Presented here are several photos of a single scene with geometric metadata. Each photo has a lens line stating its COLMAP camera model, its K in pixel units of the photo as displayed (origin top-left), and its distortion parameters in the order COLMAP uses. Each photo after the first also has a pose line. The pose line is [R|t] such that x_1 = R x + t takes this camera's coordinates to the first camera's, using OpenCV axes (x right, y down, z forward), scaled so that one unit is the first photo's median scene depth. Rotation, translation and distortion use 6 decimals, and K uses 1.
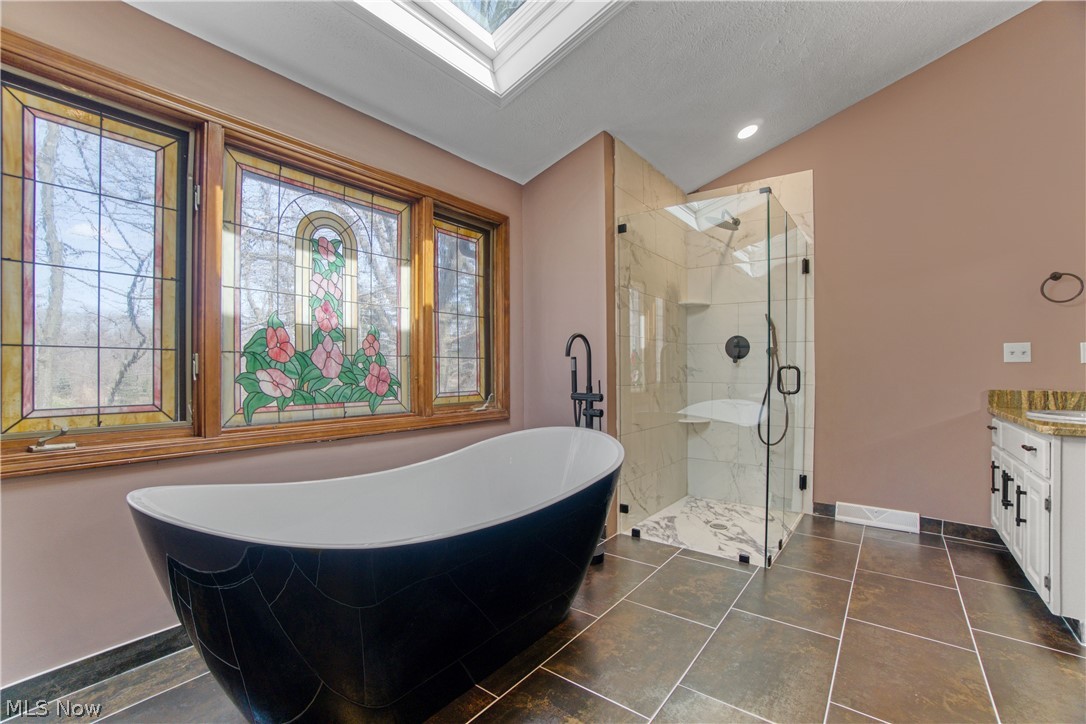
lens RADIAL K [[479.0, 0, 543.0], [0, 479.0, 362.0], [0, 0, 1]] dist [-0.051016, 0.000743]
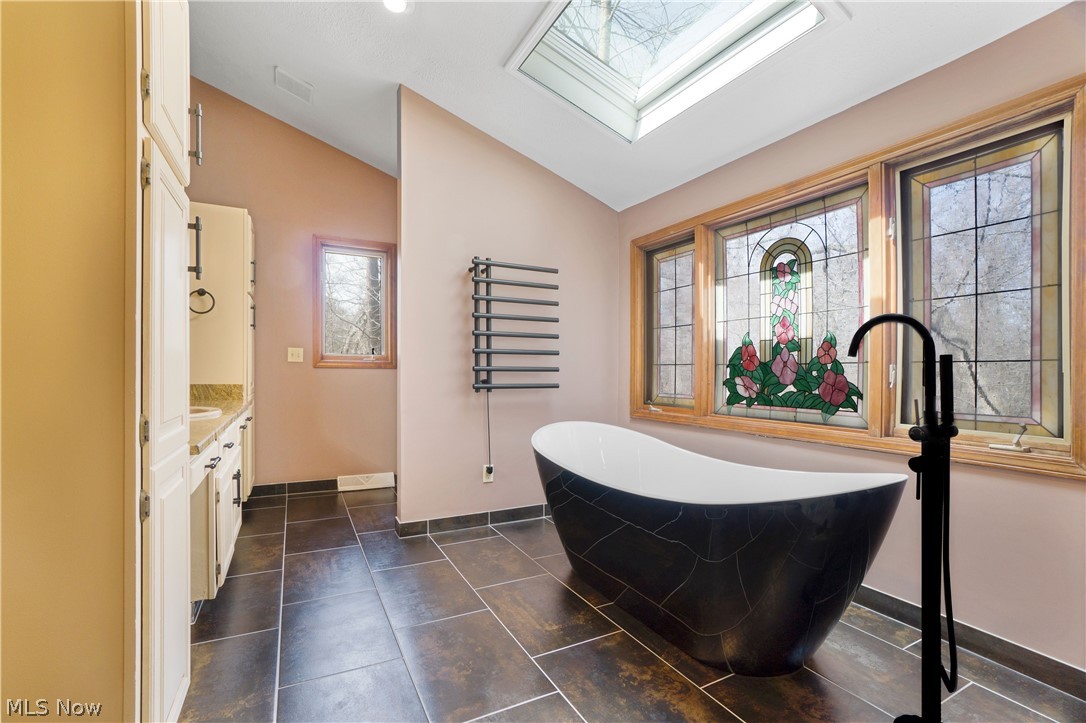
lens RADIAL K [[479.0, 0, 543.0], [0, 479.0, 361.5], [0, 0, 1]] dist [-0.051016, 0.000743]
pose [[-0.420253, -0.028437, -0.906961, 0.815169], [-0.000924, 0.999522, -0.030911, 0.014024], [0.907406, -0.012152, -0.420079, 0.944594]]
